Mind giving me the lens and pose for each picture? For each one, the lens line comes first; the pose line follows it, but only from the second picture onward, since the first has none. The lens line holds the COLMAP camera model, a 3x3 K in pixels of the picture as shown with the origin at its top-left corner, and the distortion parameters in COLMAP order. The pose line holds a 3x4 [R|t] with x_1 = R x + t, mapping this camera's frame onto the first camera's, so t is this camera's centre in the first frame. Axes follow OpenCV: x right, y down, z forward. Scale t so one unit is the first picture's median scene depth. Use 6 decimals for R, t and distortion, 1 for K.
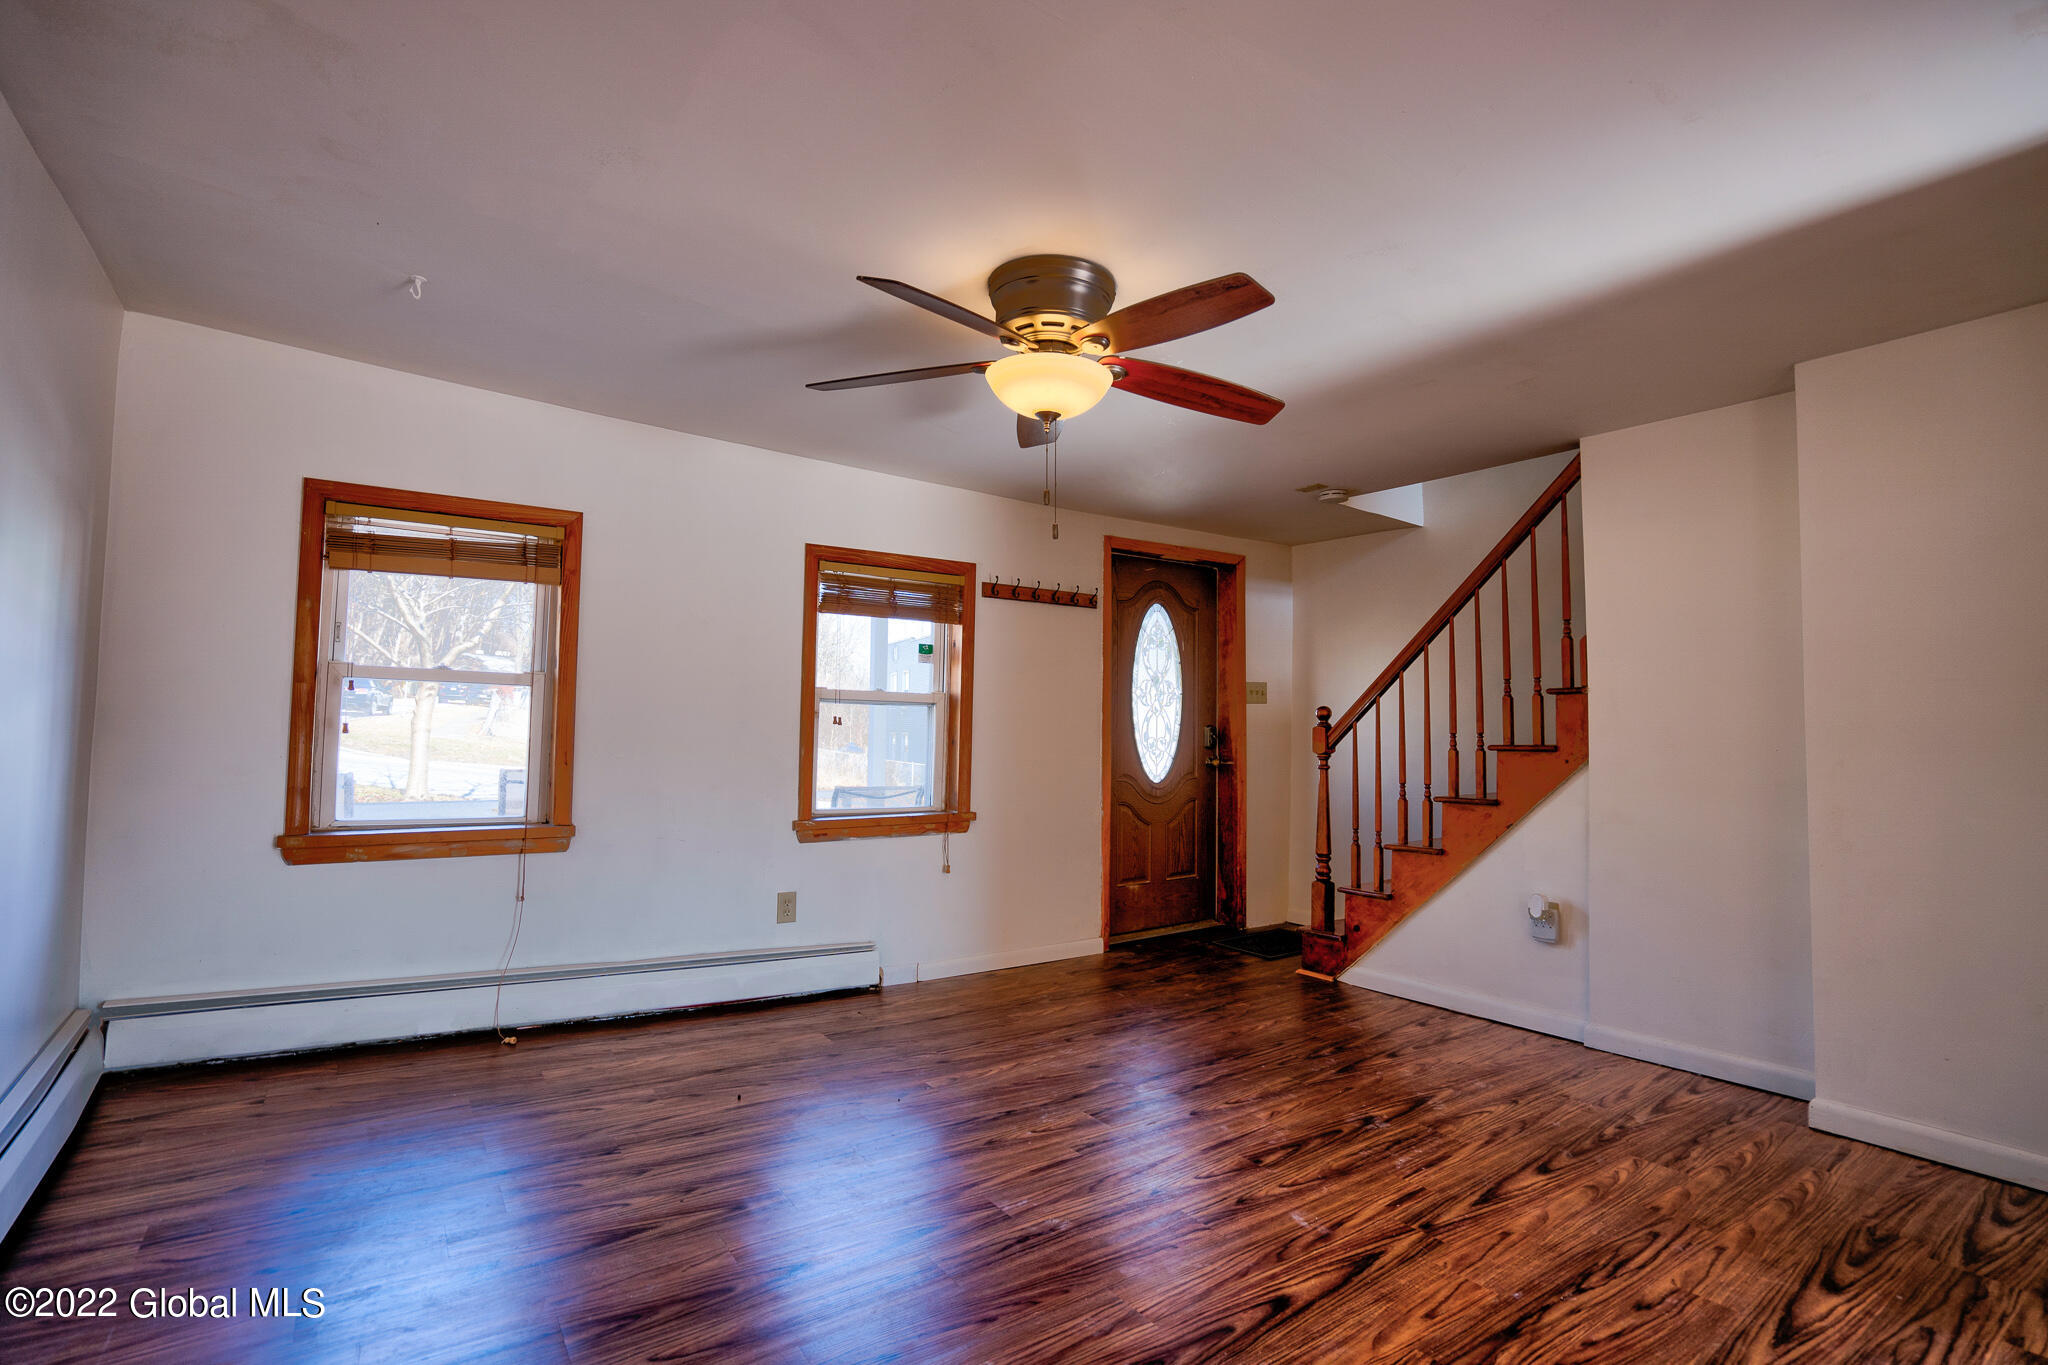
lens RADIAL K [[954.4, 0, 1037.8], [0, 954.4, 686.6], [0, 0, 1]] dist [-0.064705, 0.027189]
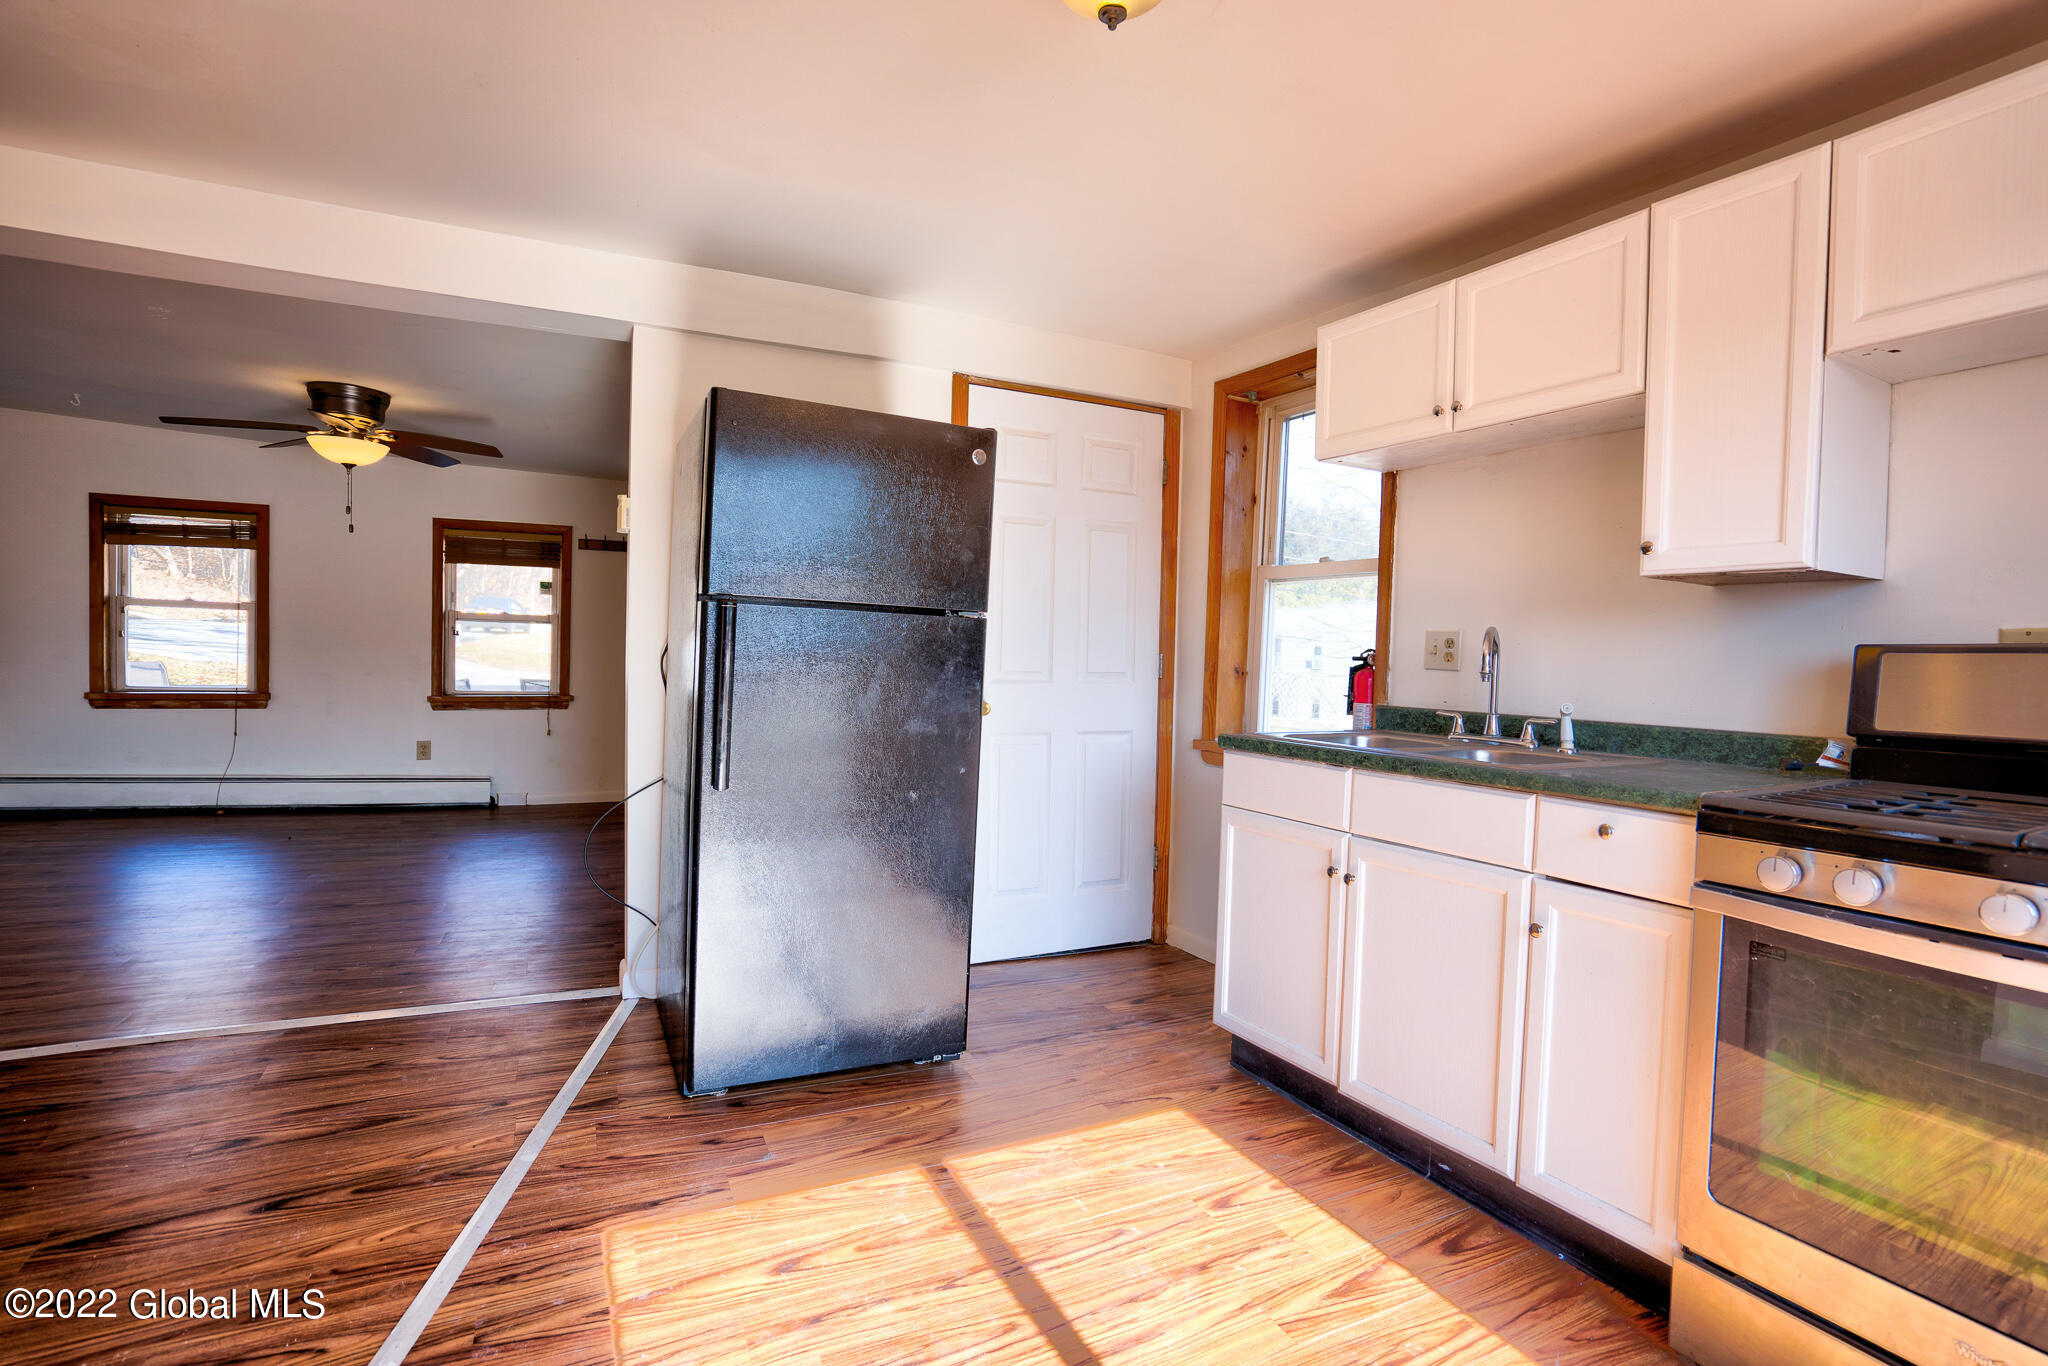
lens RADIAL K [[954.4, 0, 1037.8], [0, 954.4, 687.1], [0, 0, 1]] dist [-0.064705, 0.027189]
pose [[0.988074, 0.017747, -0.152956, 1.110851], [-0.005420, 0.996729, 0.080636, -0.004690], [0.153887, -0.078846, 0.984938, -0.419452]]
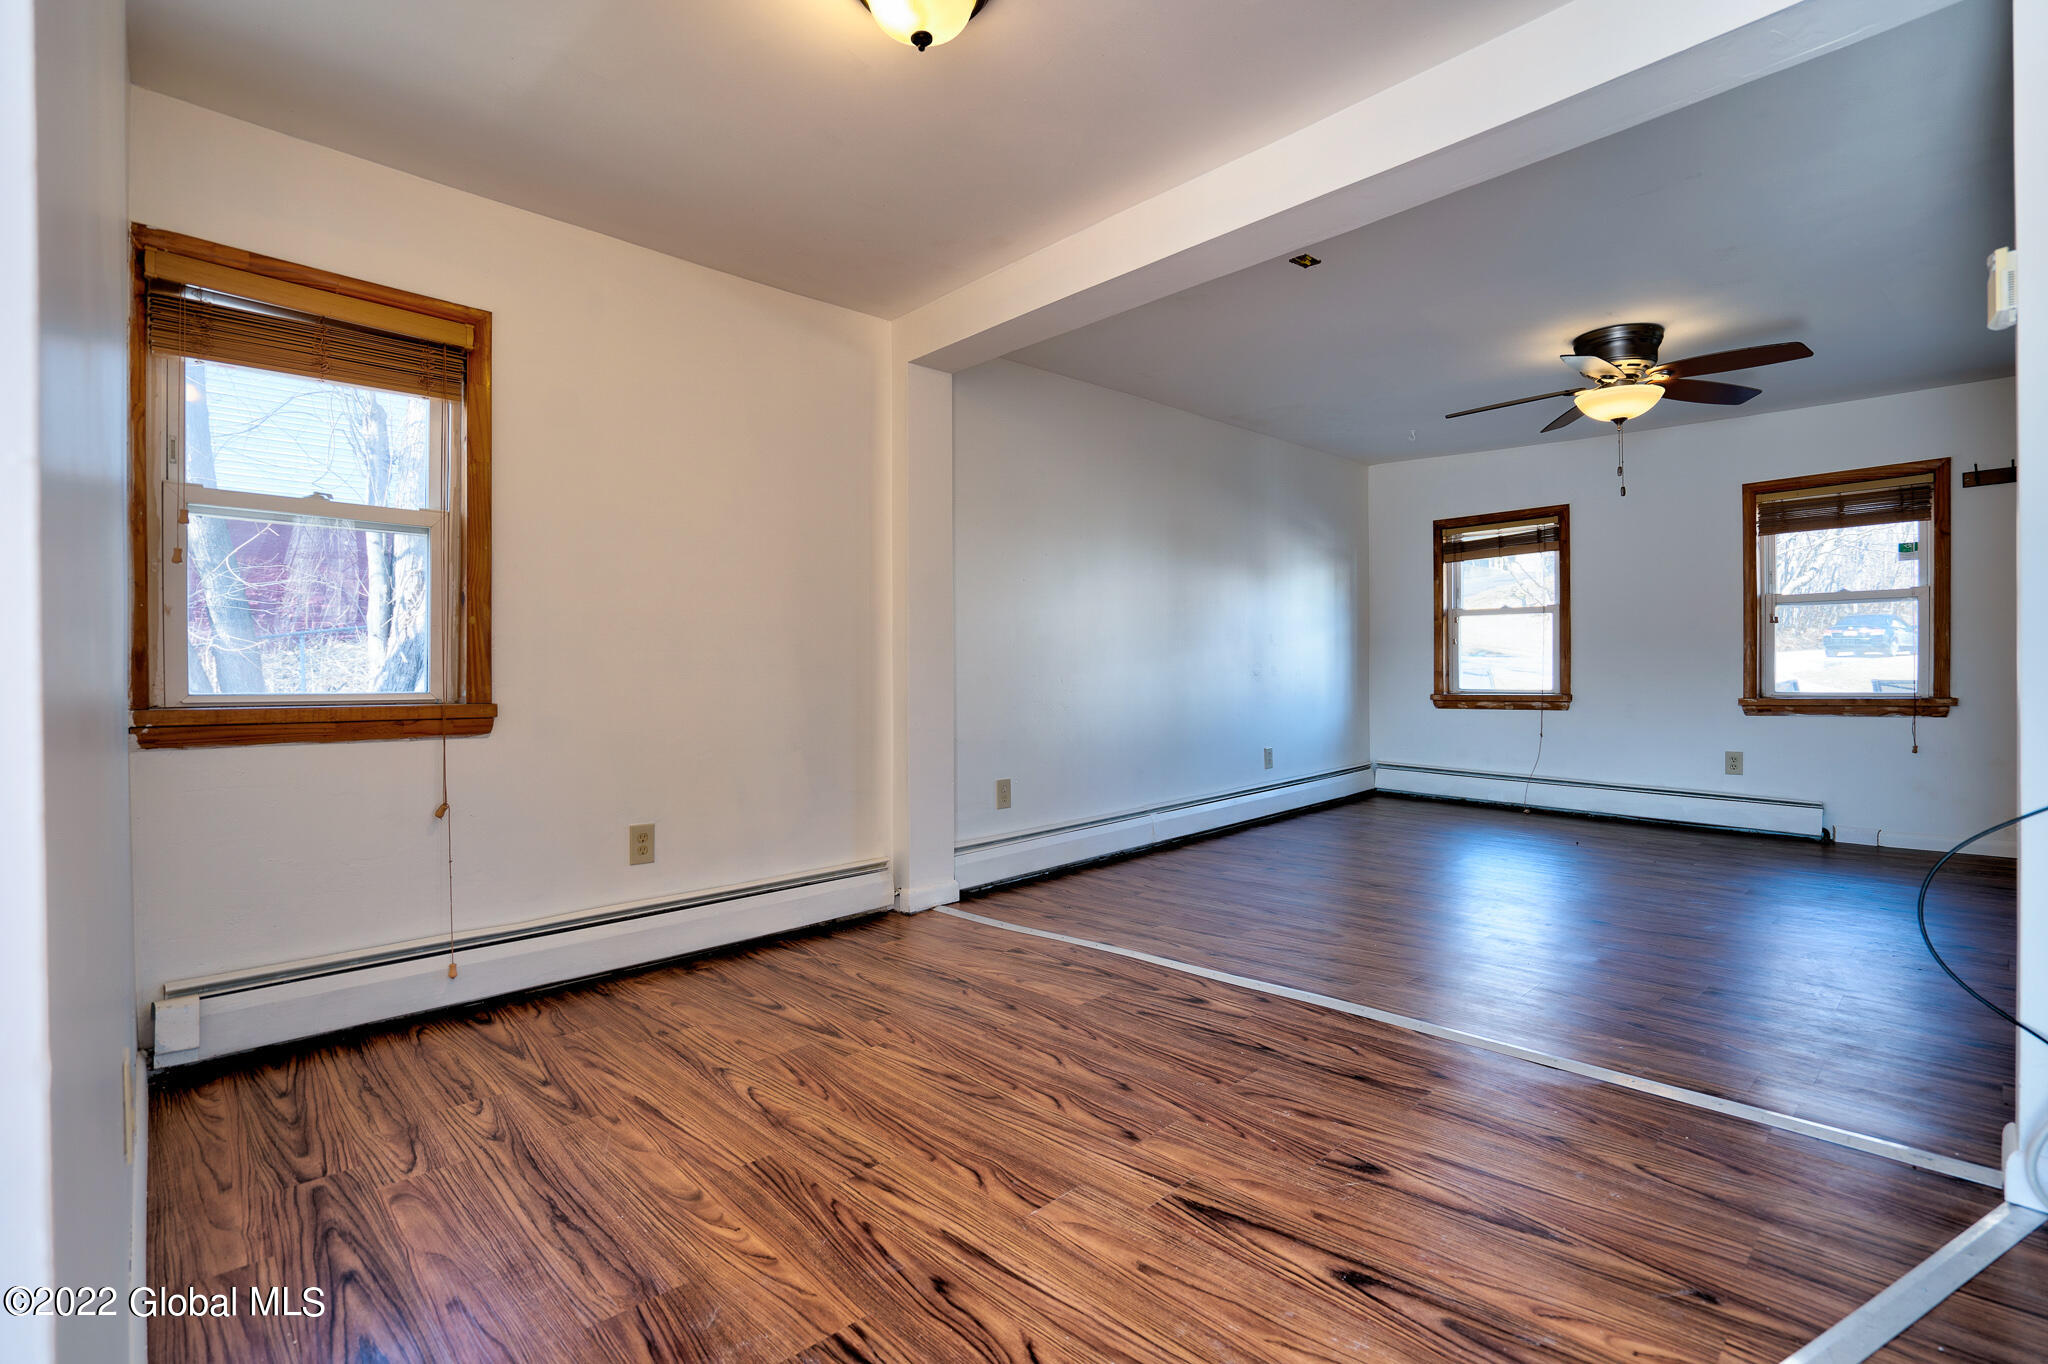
lens RADIAL K [[950.1, 0, 1040.5], [0, 950.1, 690.2], [0, 0, 1]] dist [-0.057663, 0.020940]
pose [[0.153147, -0.004322, -0.988194, 0.973933], [0.059078, 0.998242, 0.004790, 0.075675], [0.986436, -0.059114, 0.153133, -0.170095]]
